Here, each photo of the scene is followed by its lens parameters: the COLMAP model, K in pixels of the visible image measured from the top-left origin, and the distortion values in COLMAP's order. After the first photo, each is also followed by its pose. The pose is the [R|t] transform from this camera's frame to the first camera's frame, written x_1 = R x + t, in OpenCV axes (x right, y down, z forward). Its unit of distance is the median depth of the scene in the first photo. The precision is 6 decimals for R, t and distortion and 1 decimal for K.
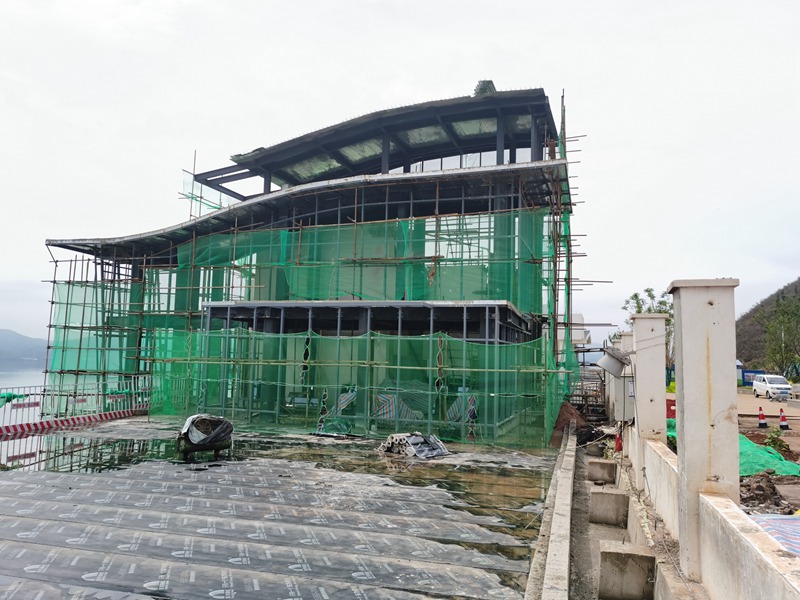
lens RADIAL K [[623.7, 0, 398.1], [0, 623.7, 295.4], [0, 0, 1]] dist [0.029447, 0.001798]
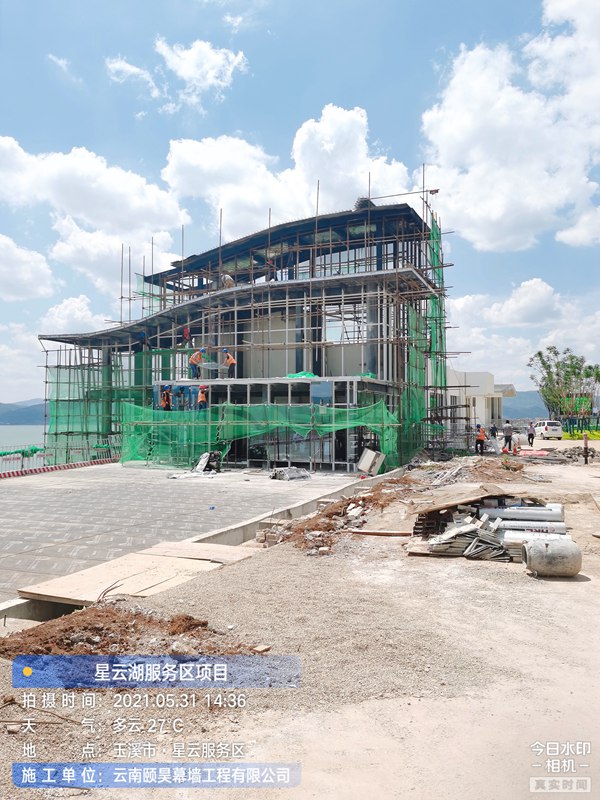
lens RADIAL K [[645.2, 0, 301.9], [0, 645.2, 402.6], [0, 0, 1]] dist [-0.000178, -0.000417]
pose [[0.995683, -0.028015, -0.088492, 0.111554], [0.035290, 0.996028, 0.081748, -0.038291], [0.085850, -0.084518, 0.992717, -0.319028]]
